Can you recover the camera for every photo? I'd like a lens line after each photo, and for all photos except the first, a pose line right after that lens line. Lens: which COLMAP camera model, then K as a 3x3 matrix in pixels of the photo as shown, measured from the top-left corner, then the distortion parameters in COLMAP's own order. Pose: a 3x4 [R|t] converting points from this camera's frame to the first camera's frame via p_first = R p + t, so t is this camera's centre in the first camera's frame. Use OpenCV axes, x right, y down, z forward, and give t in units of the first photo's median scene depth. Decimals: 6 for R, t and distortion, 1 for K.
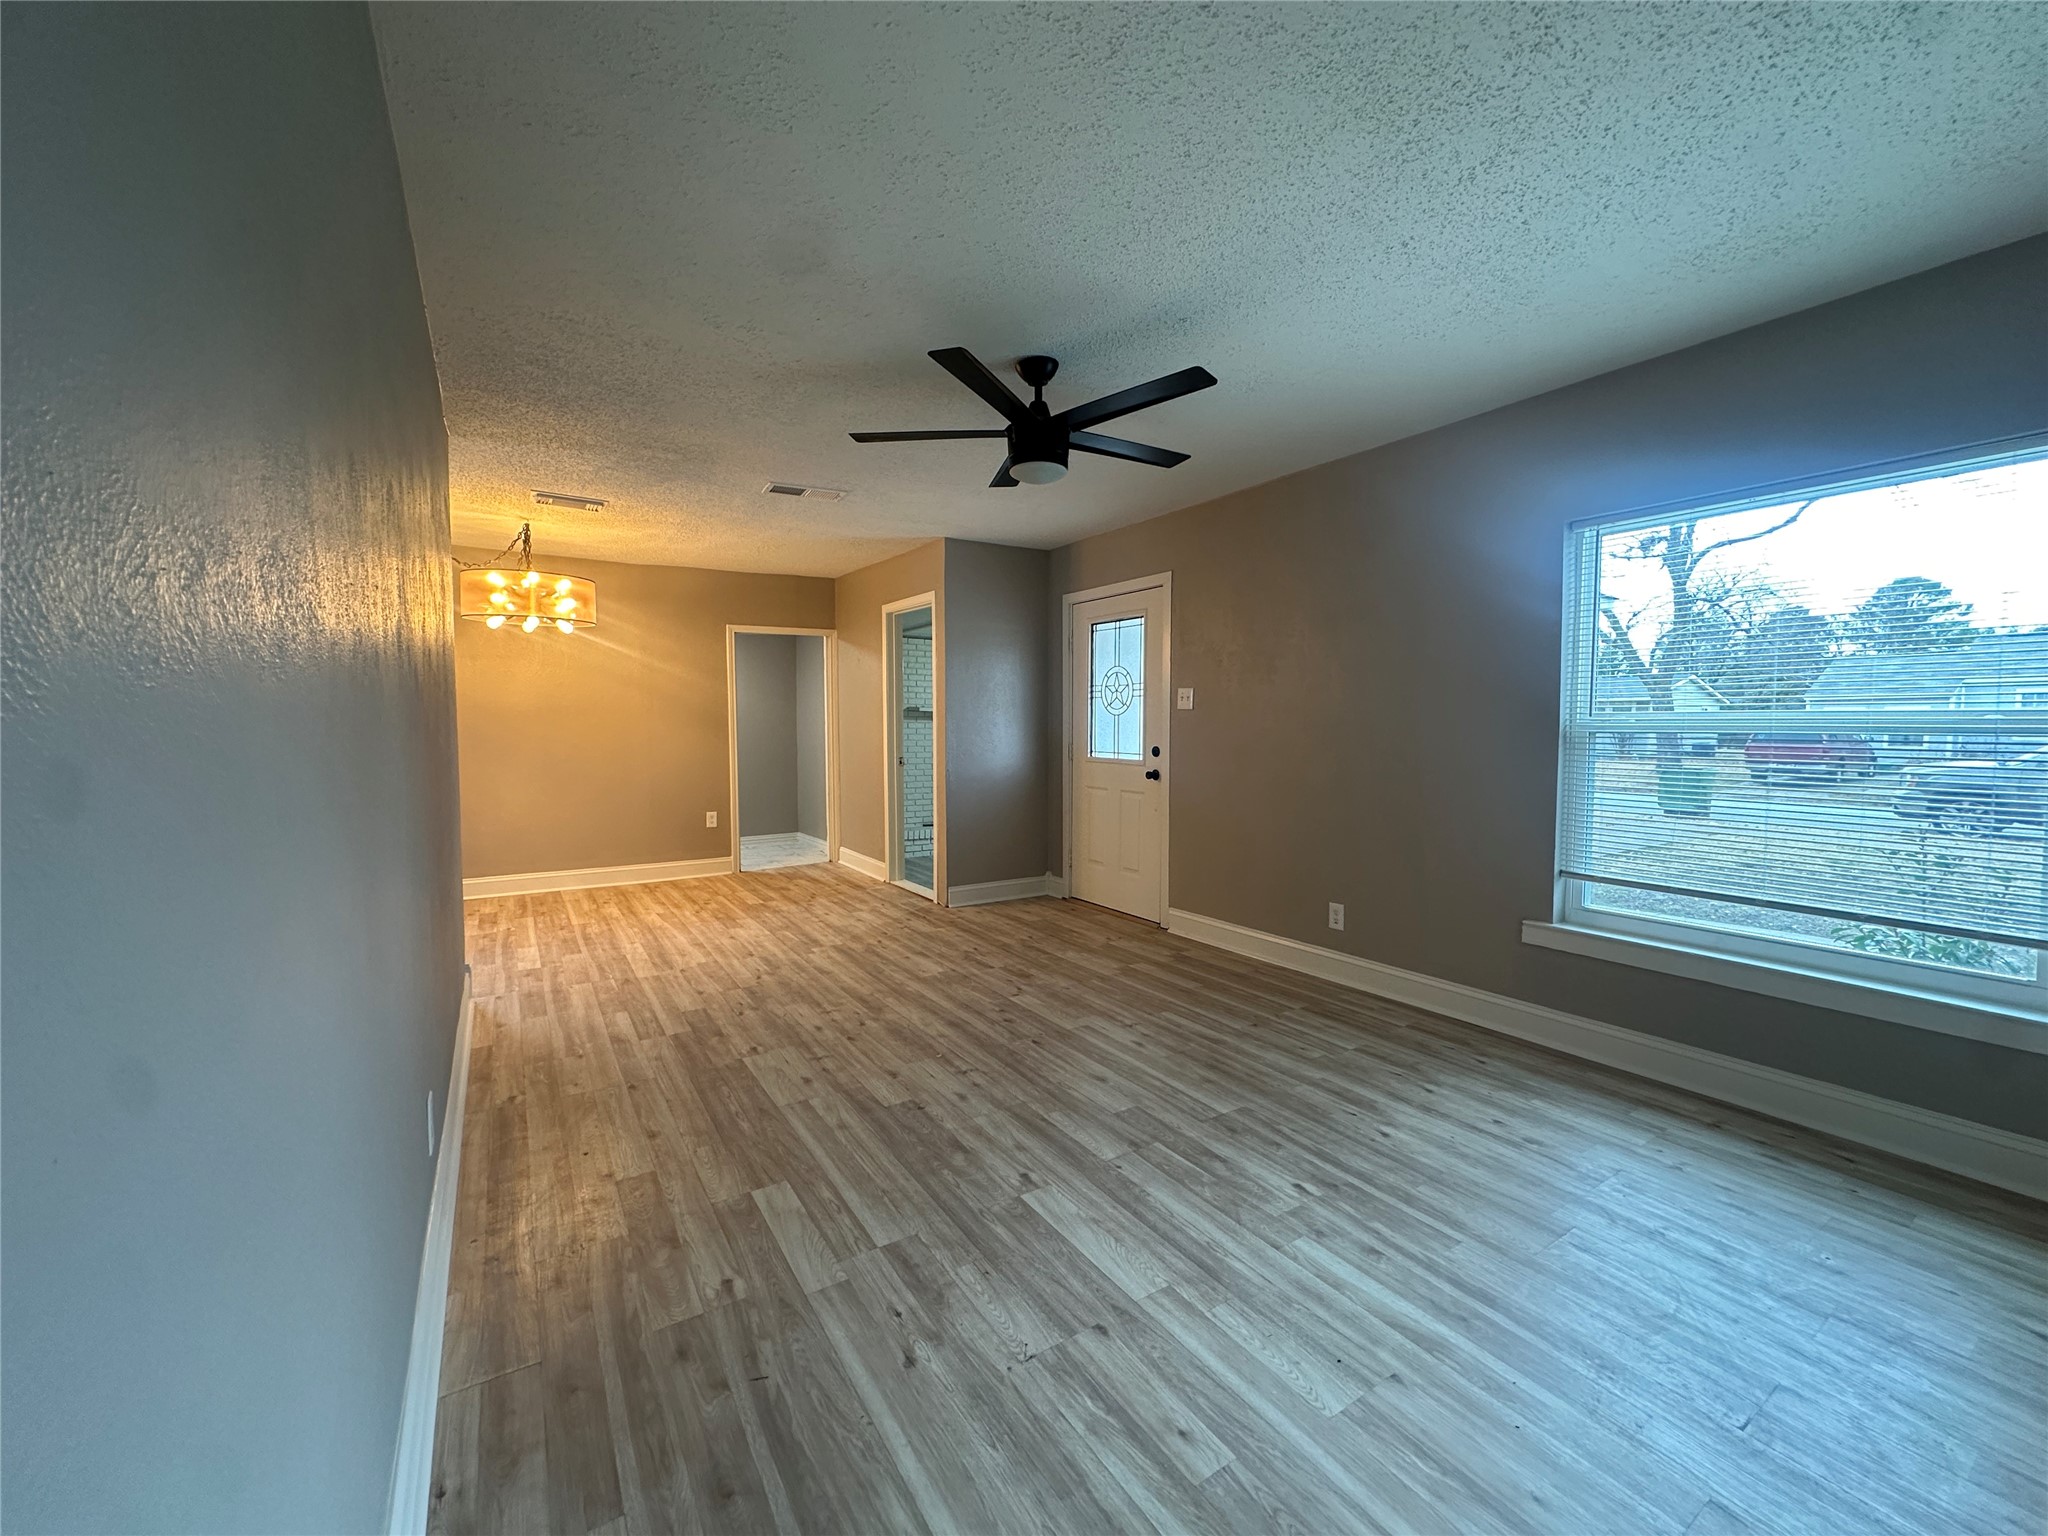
lens RADIAL K [[814.8, 0, 1022.5], [0, 814.8, 768.9], [0, 0, 1]] dist [-0.003784, 0.000527]
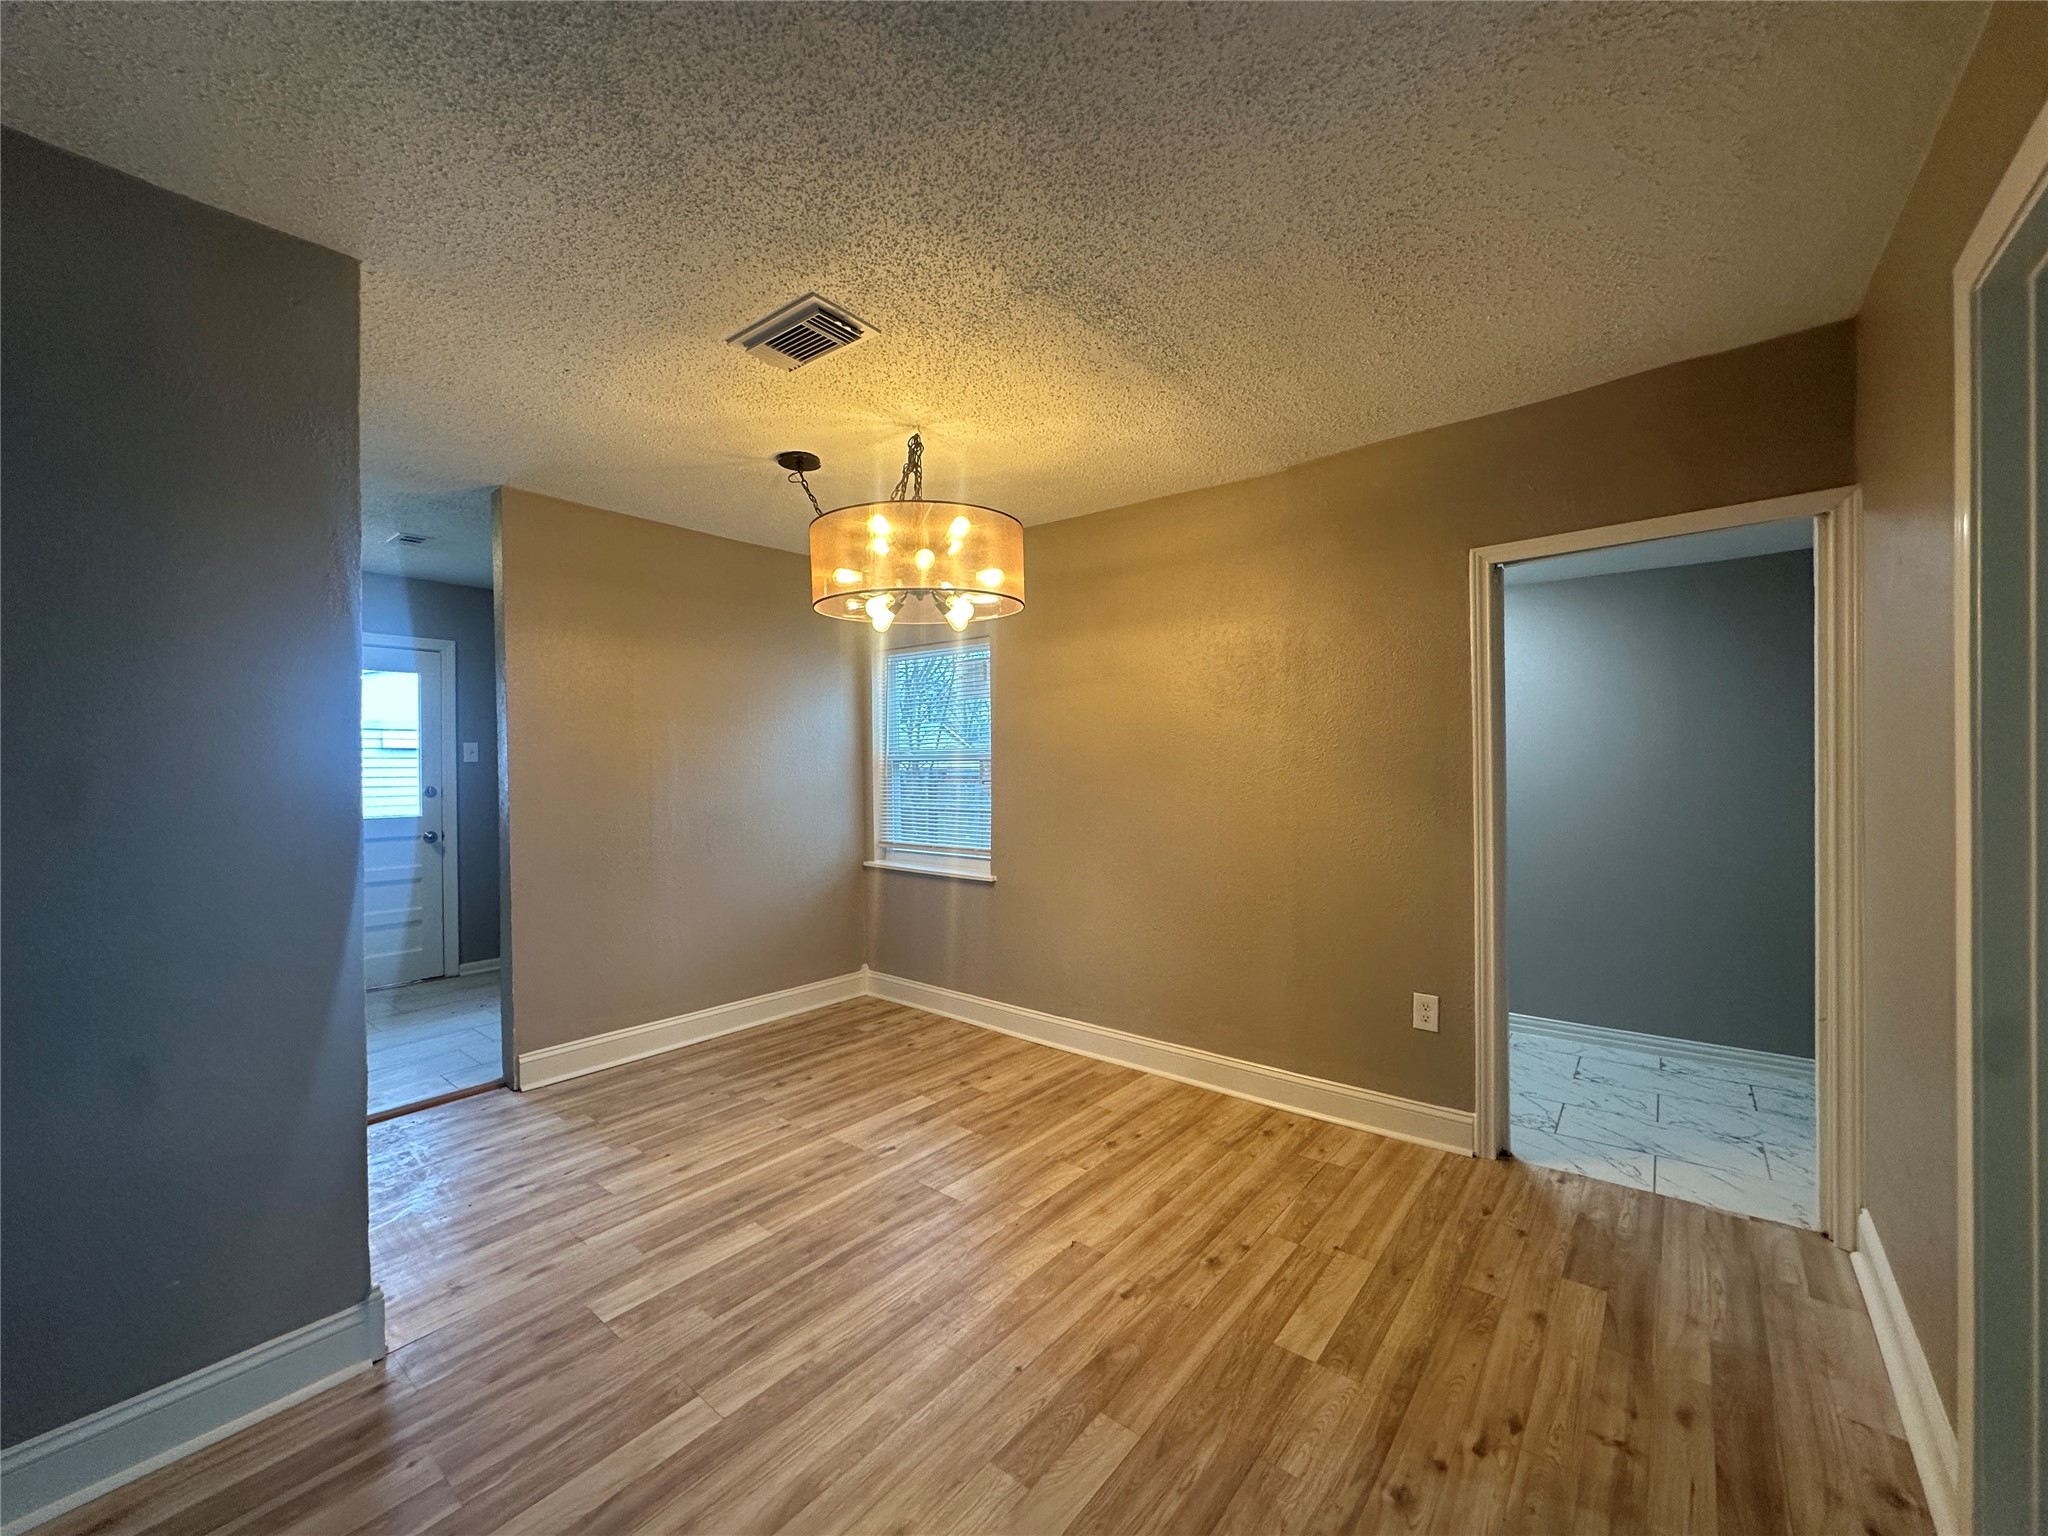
lens RADIAL K [[820.3, 0, 1028.6], [0, 820.3, 767.1], [0, 0, 1]] dist [-0.002246, -0.000048]
pose [[0.319128, 0.004574, -0.947701, -0.072797], [-0.047175, 0.998825, -0.011065, -0.094723], [0.946537, 0.048239, 0.318969, 1.202391]]
